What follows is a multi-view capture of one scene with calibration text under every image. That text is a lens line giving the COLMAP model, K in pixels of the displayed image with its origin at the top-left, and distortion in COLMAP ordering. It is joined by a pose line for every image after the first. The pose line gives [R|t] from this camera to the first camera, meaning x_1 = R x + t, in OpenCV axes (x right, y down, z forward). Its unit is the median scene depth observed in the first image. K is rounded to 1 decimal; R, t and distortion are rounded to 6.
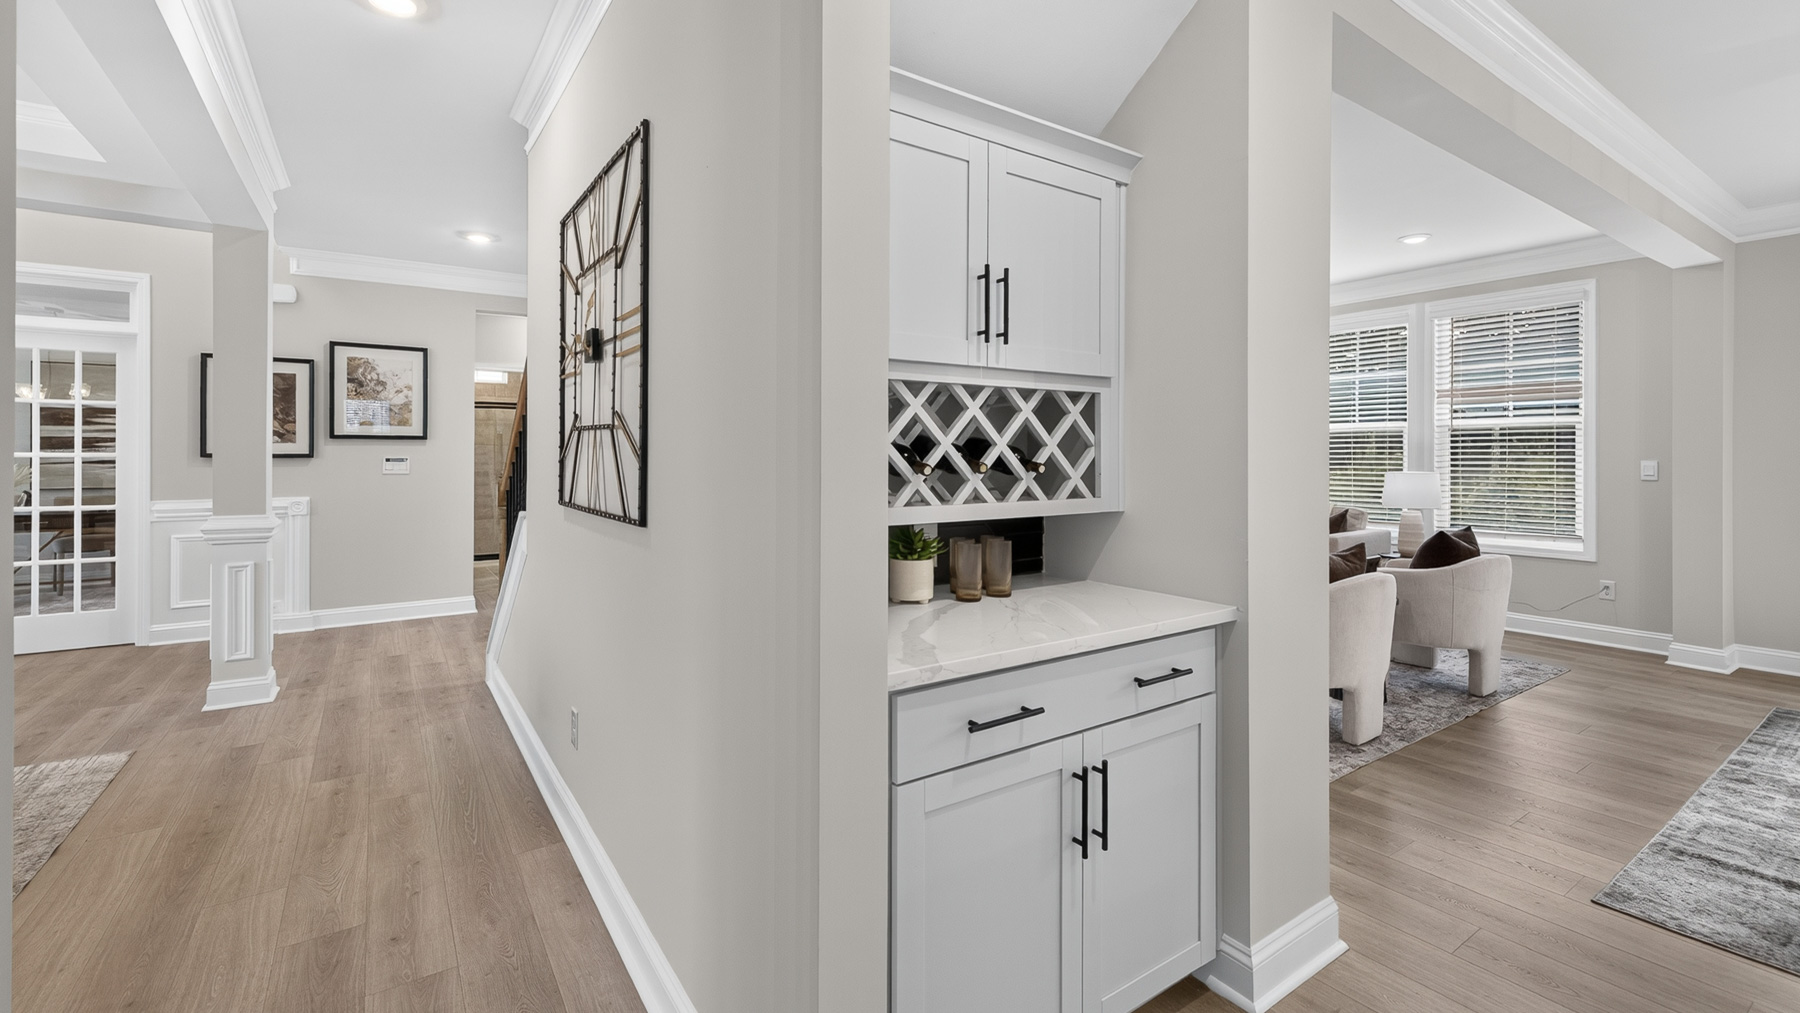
lens RADIAL K [[768.8, 0, 898.1], [0, 768.8, 454.8], [0, 0, 1]] dist [0.007908, -0.000078]
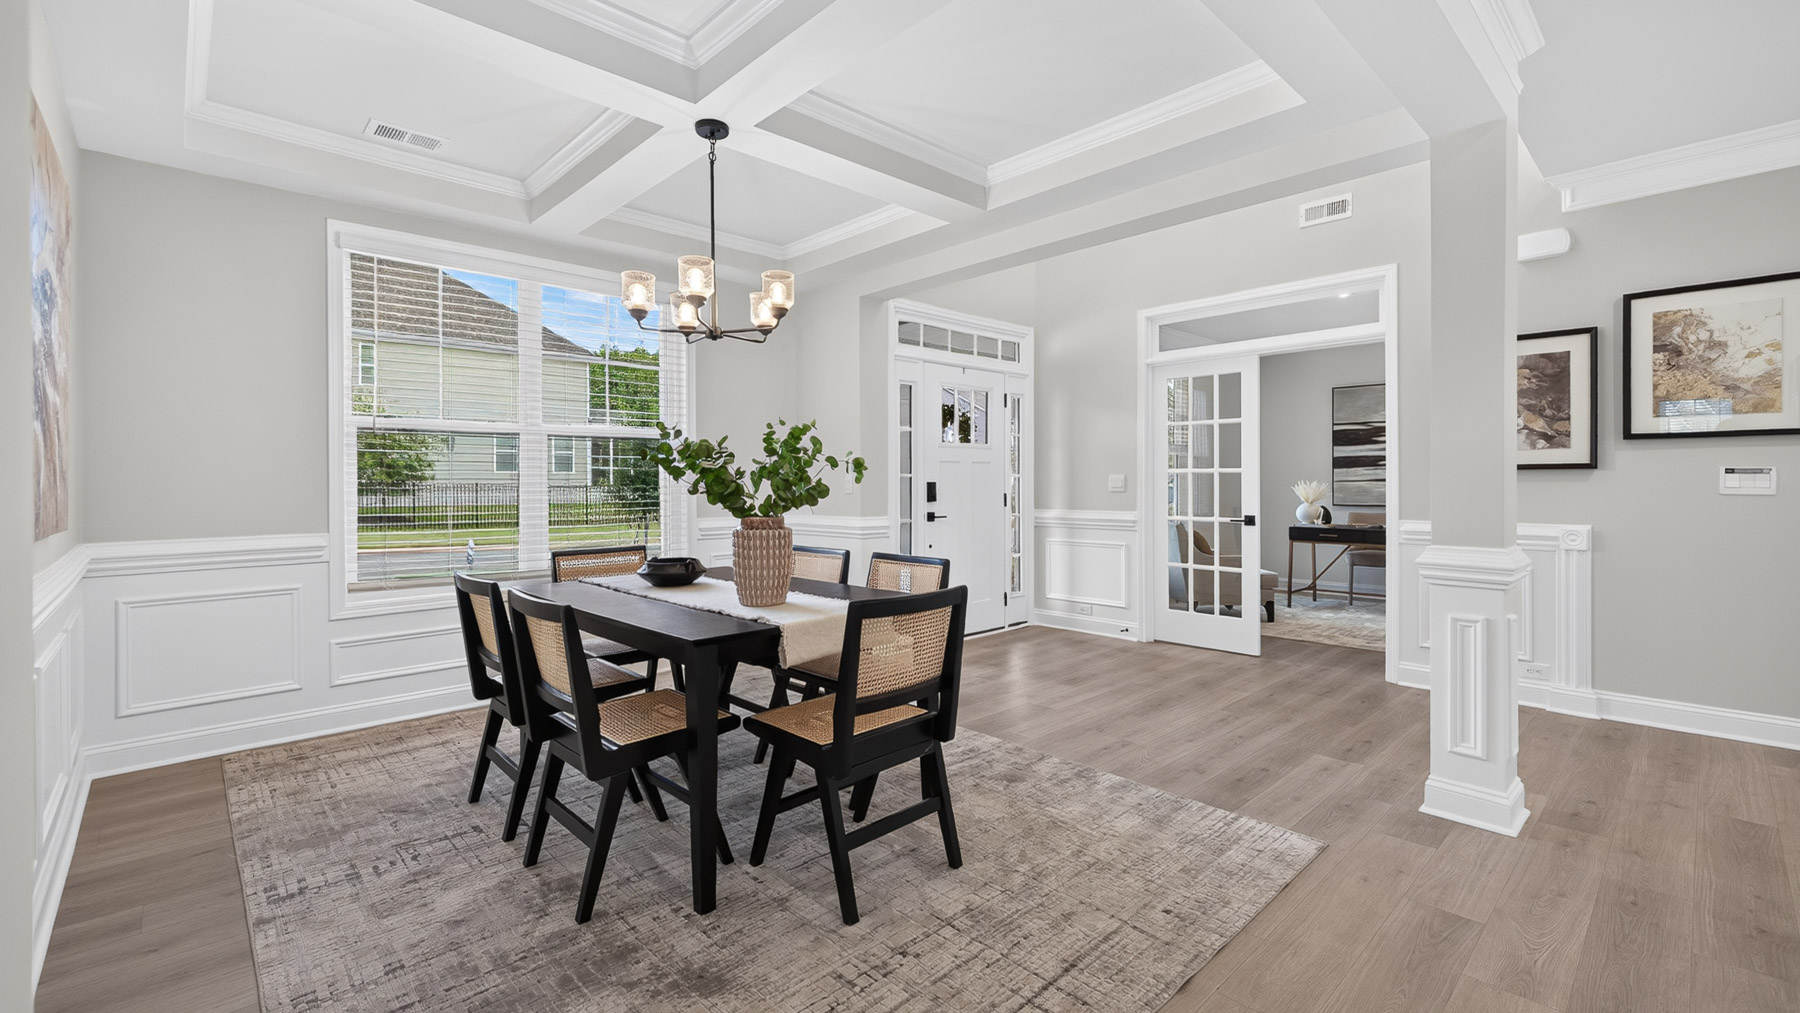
lens RADIAL K [[753.2, 0, 895.9], [0, 753.2, 494.4], [0, 0, 1]] dist [0.001835, 0.000149]
pose [[0.151691, 0.005939, -0.988410, -0.189246], [0.012074, 0.999896, 0.007861, 0.014350], [0.988354, -0.013126, 0.151604, 0.283869]]
